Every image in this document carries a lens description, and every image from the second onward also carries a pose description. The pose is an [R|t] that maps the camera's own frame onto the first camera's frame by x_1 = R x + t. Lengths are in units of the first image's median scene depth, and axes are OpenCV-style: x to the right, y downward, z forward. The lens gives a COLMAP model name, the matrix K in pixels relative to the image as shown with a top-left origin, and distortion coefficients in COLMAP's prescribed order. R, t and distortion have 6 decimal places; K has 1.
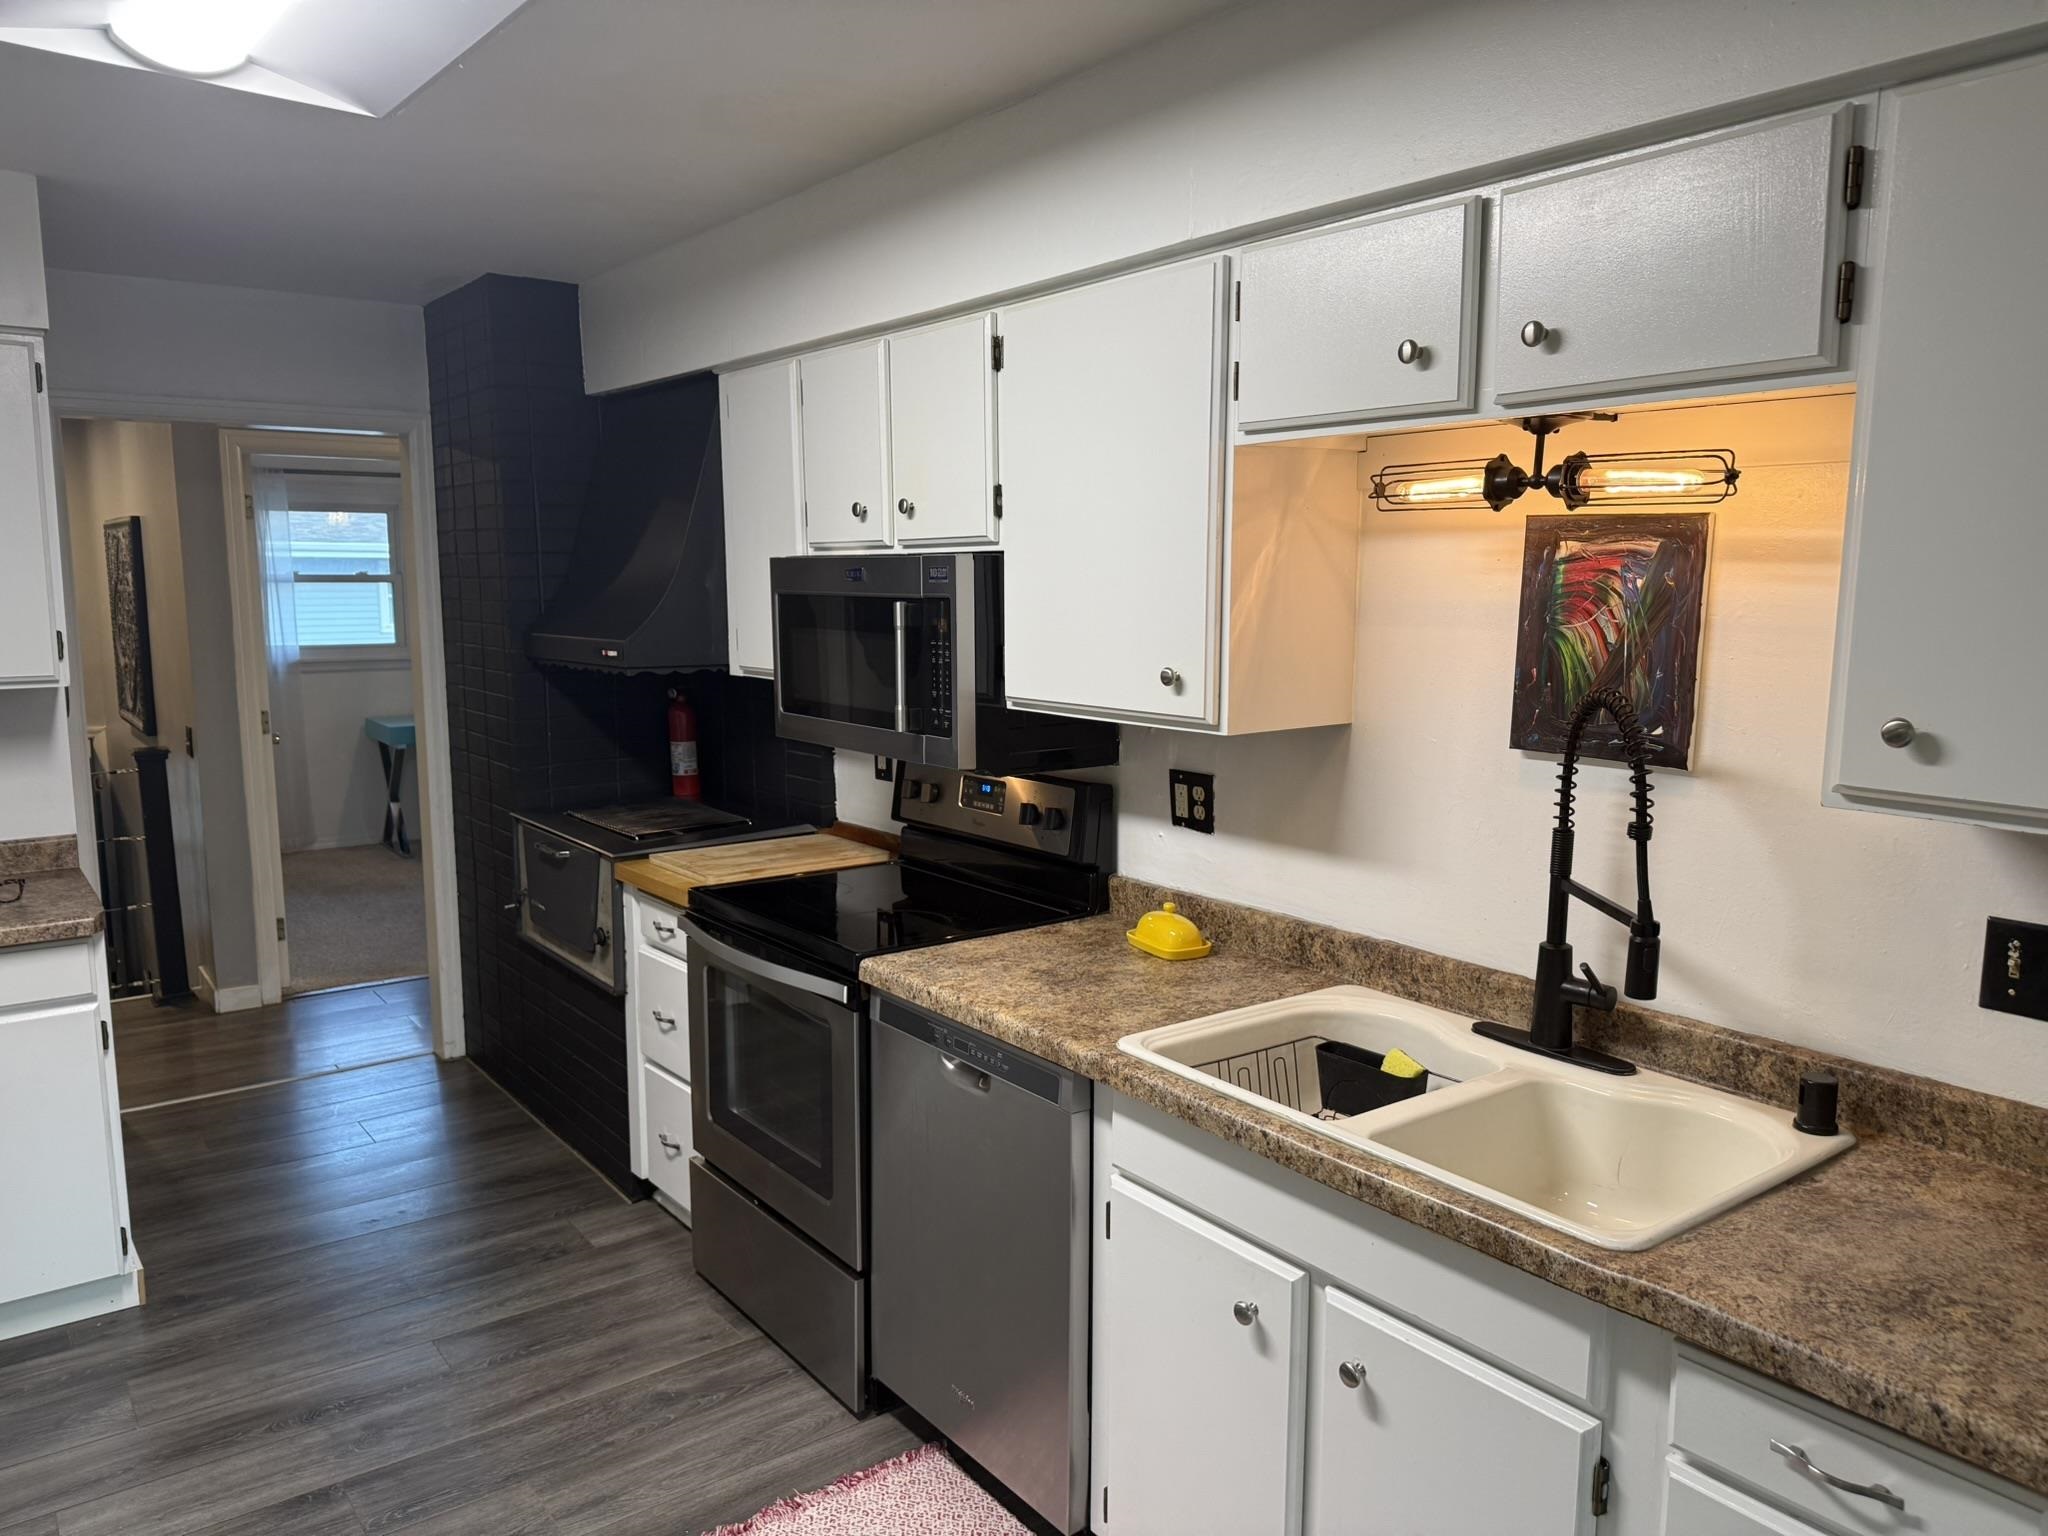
lens RADIAL K [[1466.5, 0, 1004.6], [0, 1466.5, 784.1], [0, 0, 1]] dist [0.063463, -0.066073]
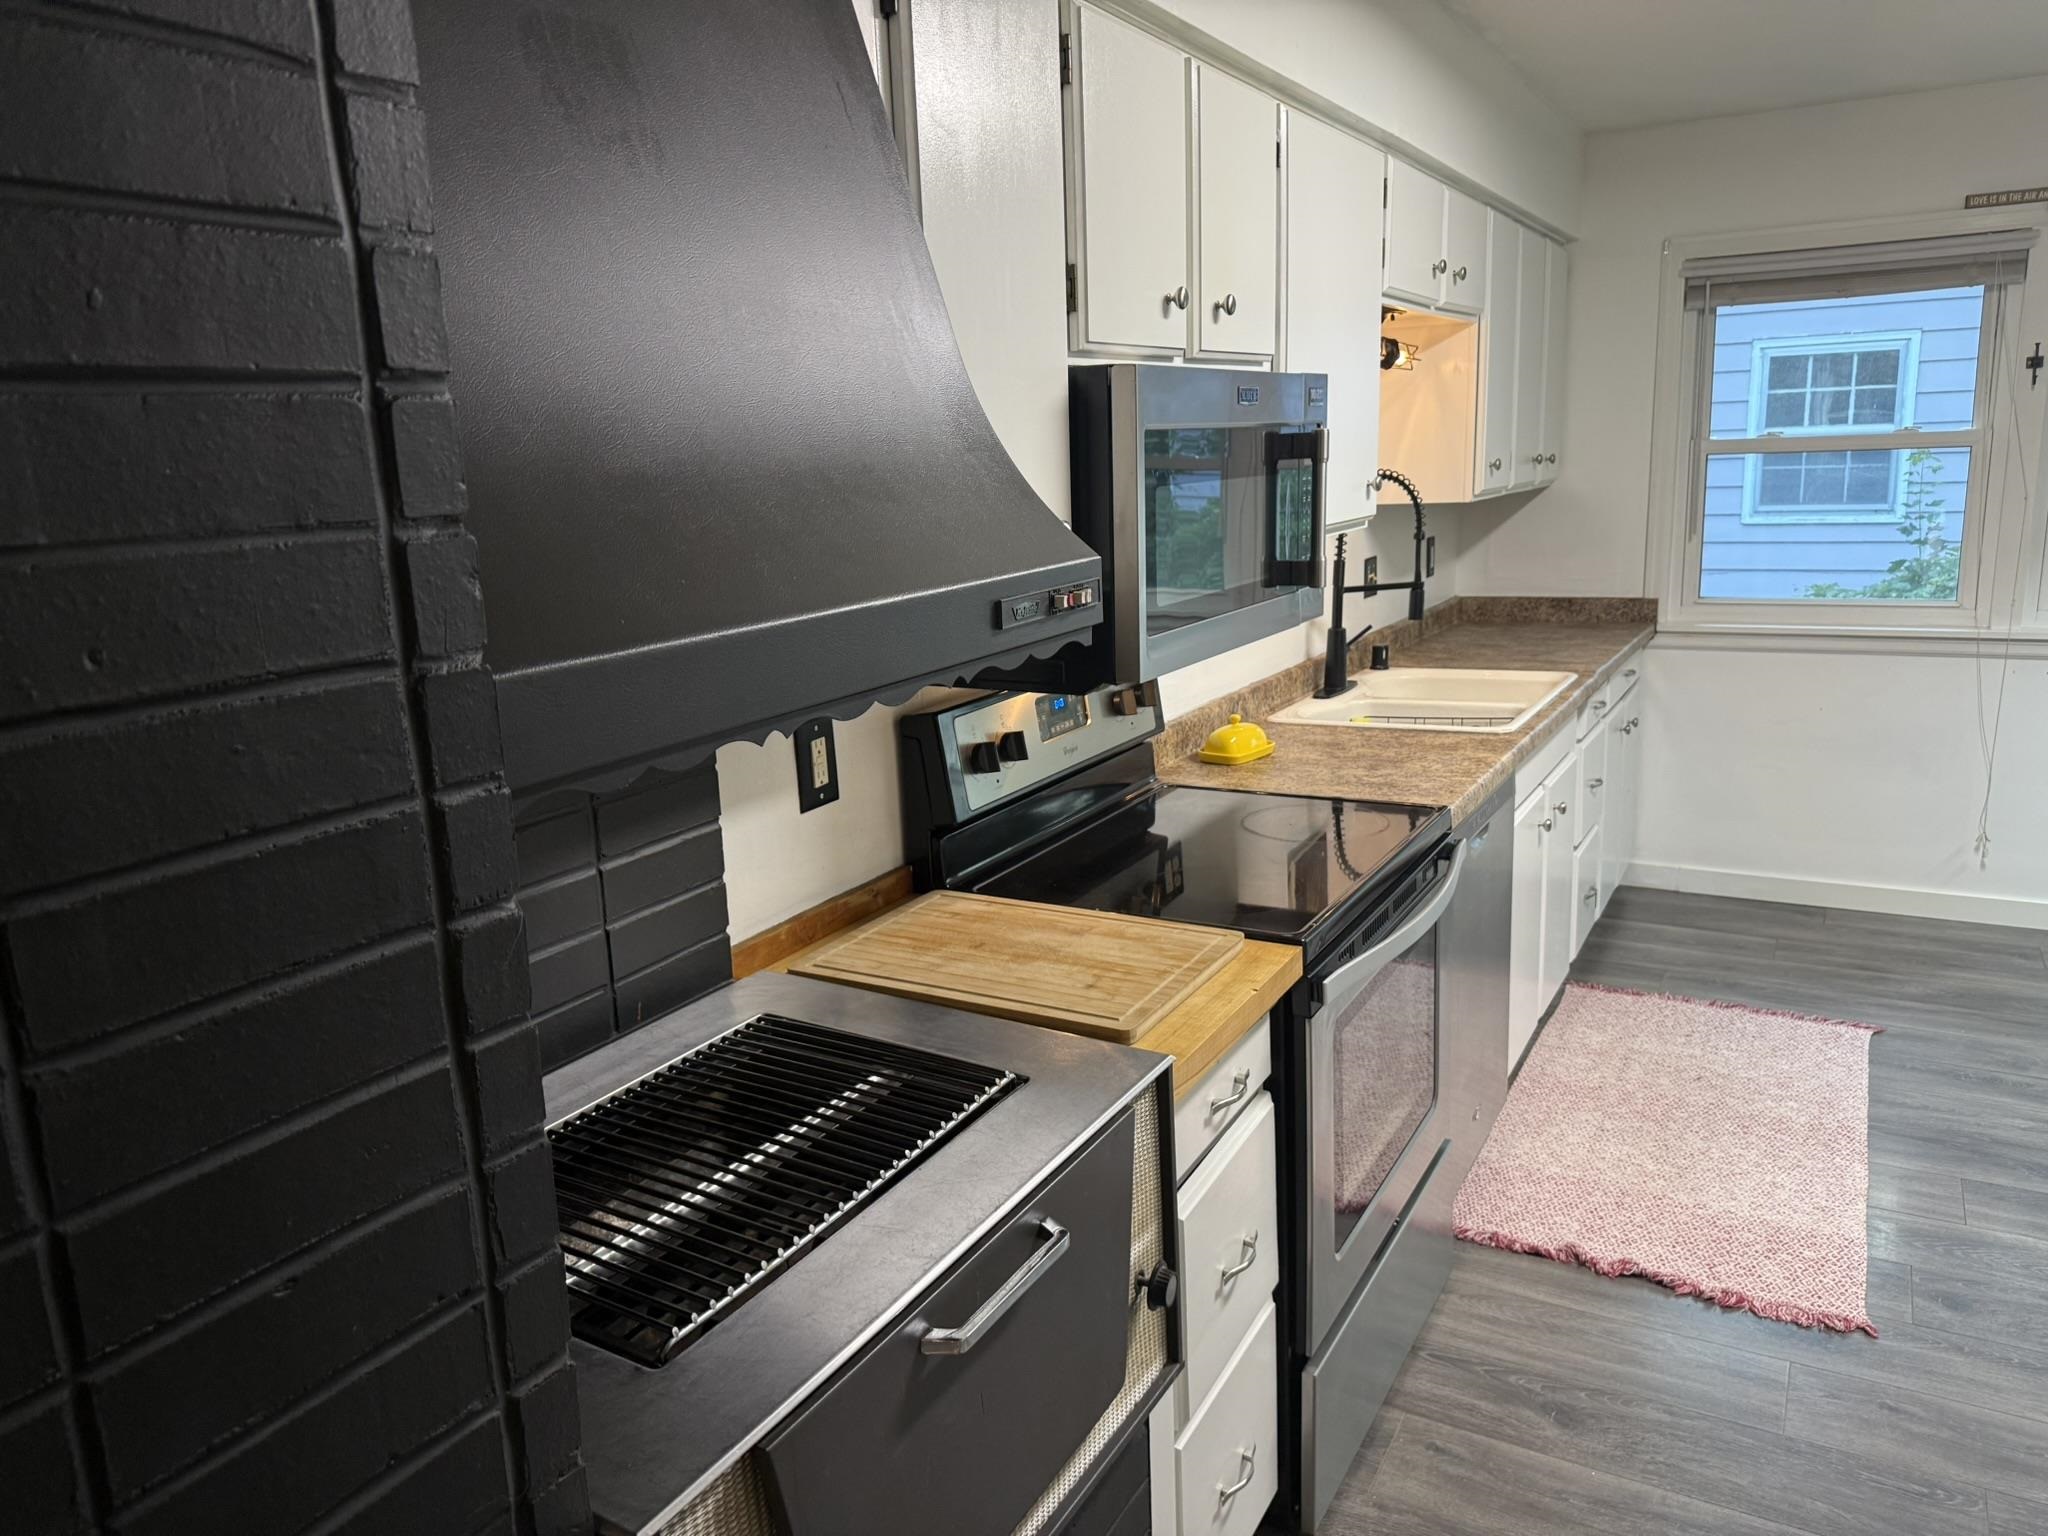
lens RADIAL K [[1409.8, 0, 971.6], [0, 1409.8, 777.6], [0, 0, 1]] dist [0.003234, -0.031171]
pose [[-0.359544, -0.189794, 0.913623, -0.996215], [0.184021, 0.945447, 0.268823, -0.244178], [-0.914803, 0.264779, -0.305003, 1.915841]]
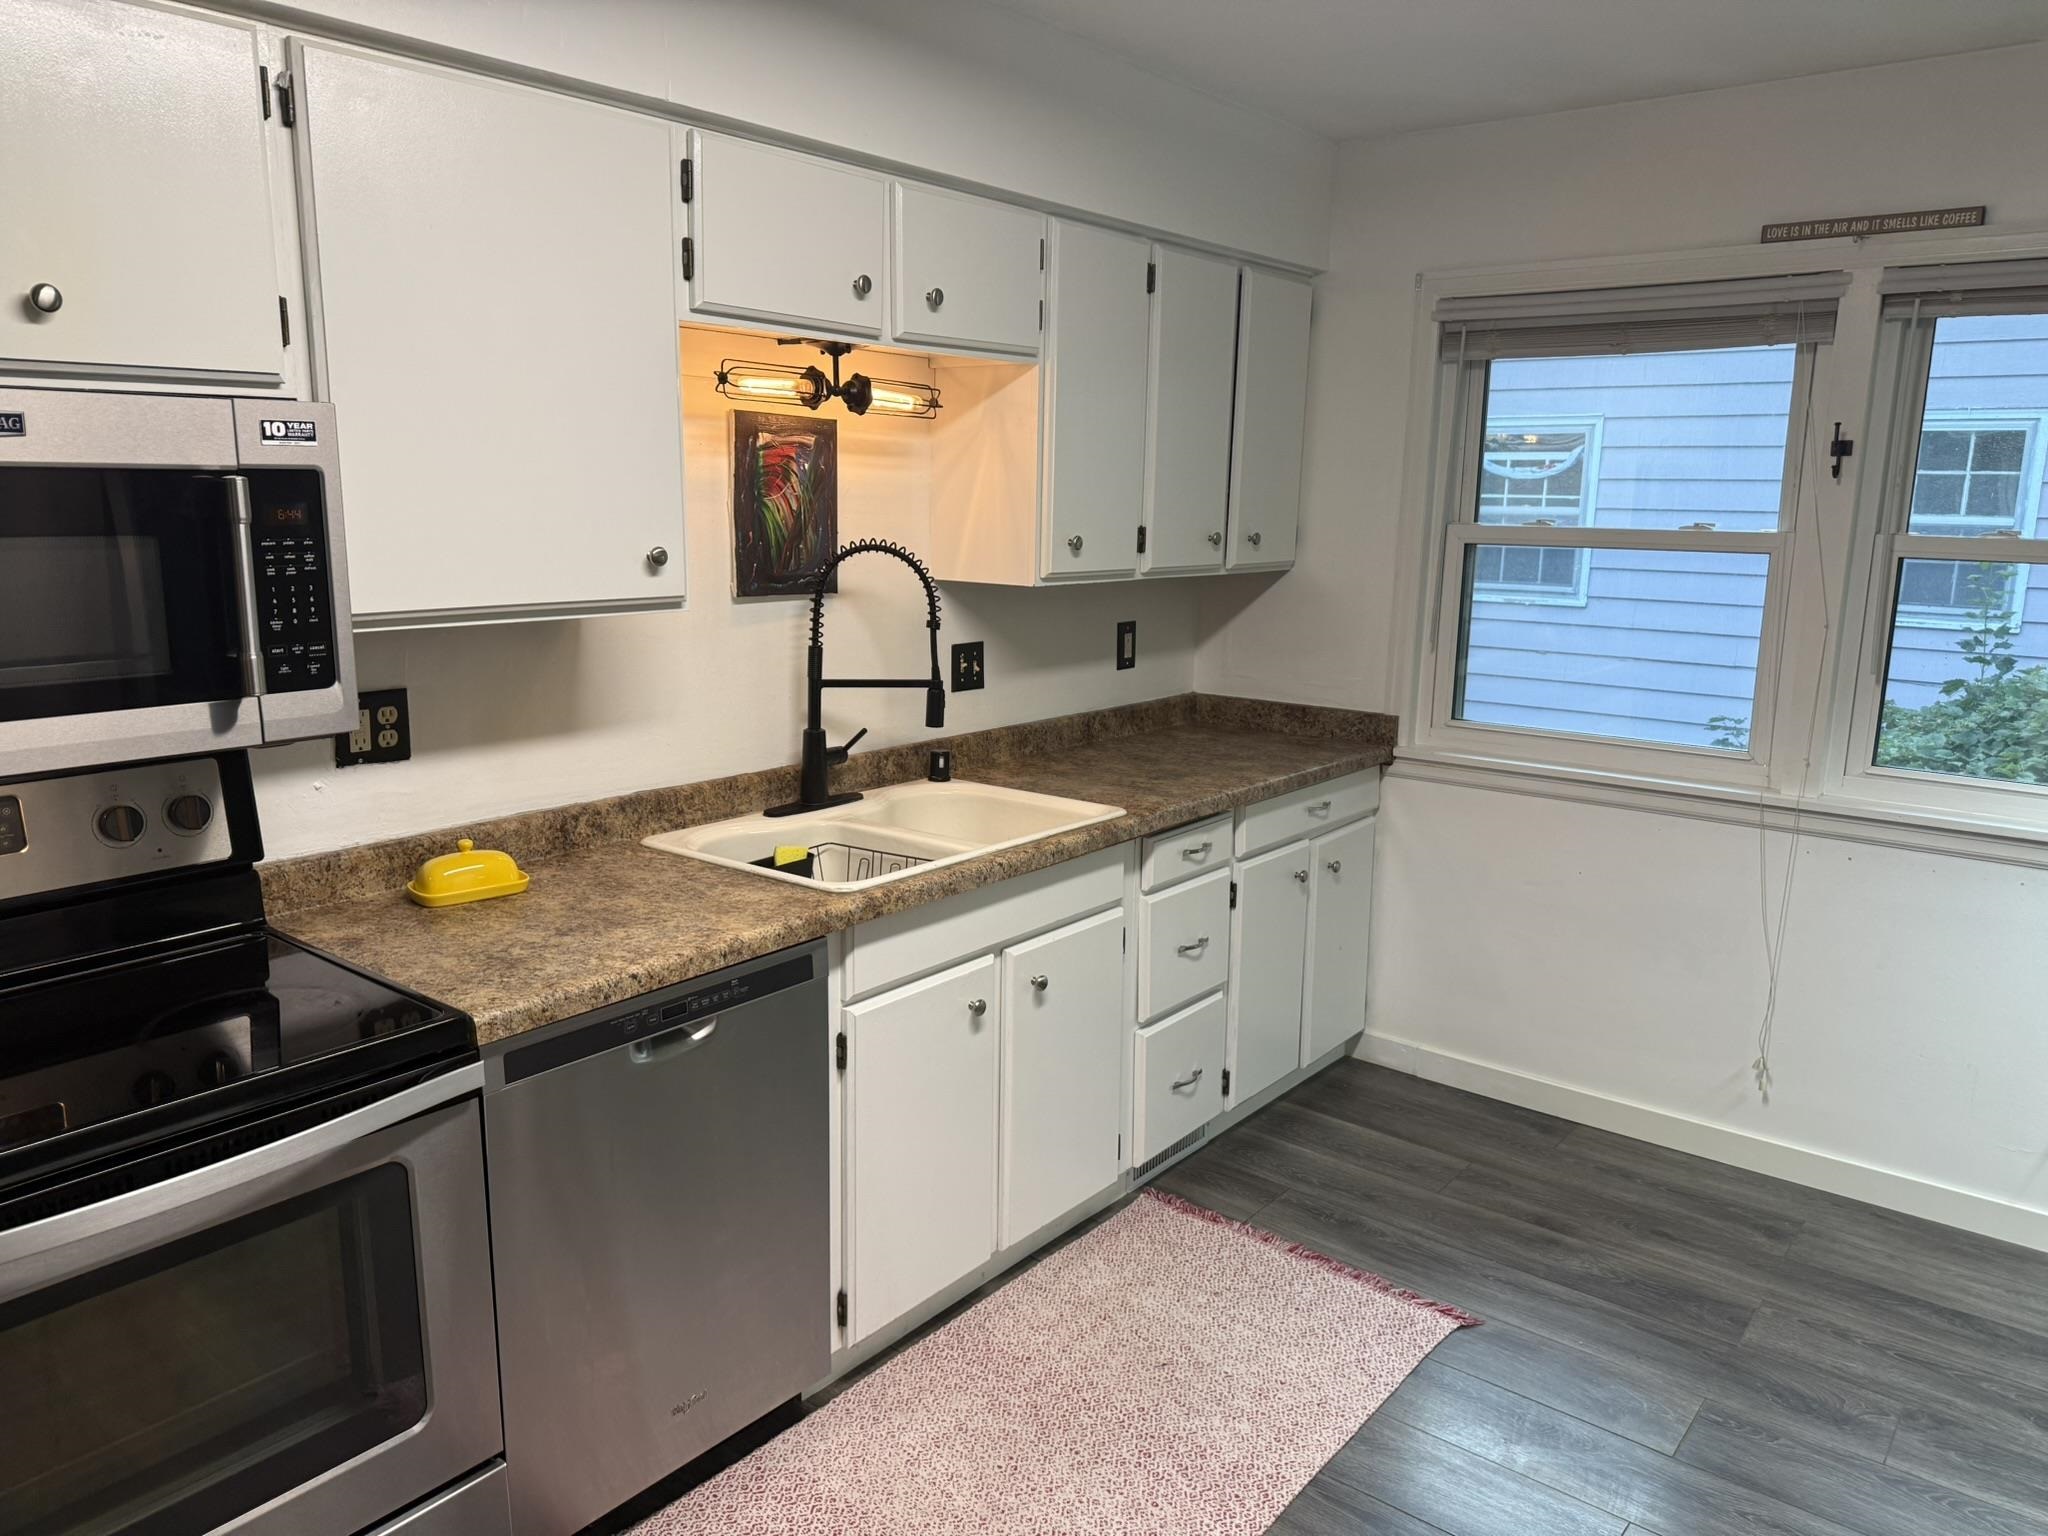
lens RADIAL K [[1421.5, 0, 1031.2], [0, 1421.5, 776.3], [0, 0, 1]] dist [0.152347, -0.241986]
pose [[-0.251775, -0.195141, 0.947908, -0.950566], [0.125513, 0.964604, 0.231916, -0.134241], [-0.959612, 0.177366, -0.218370, 1.091002]]
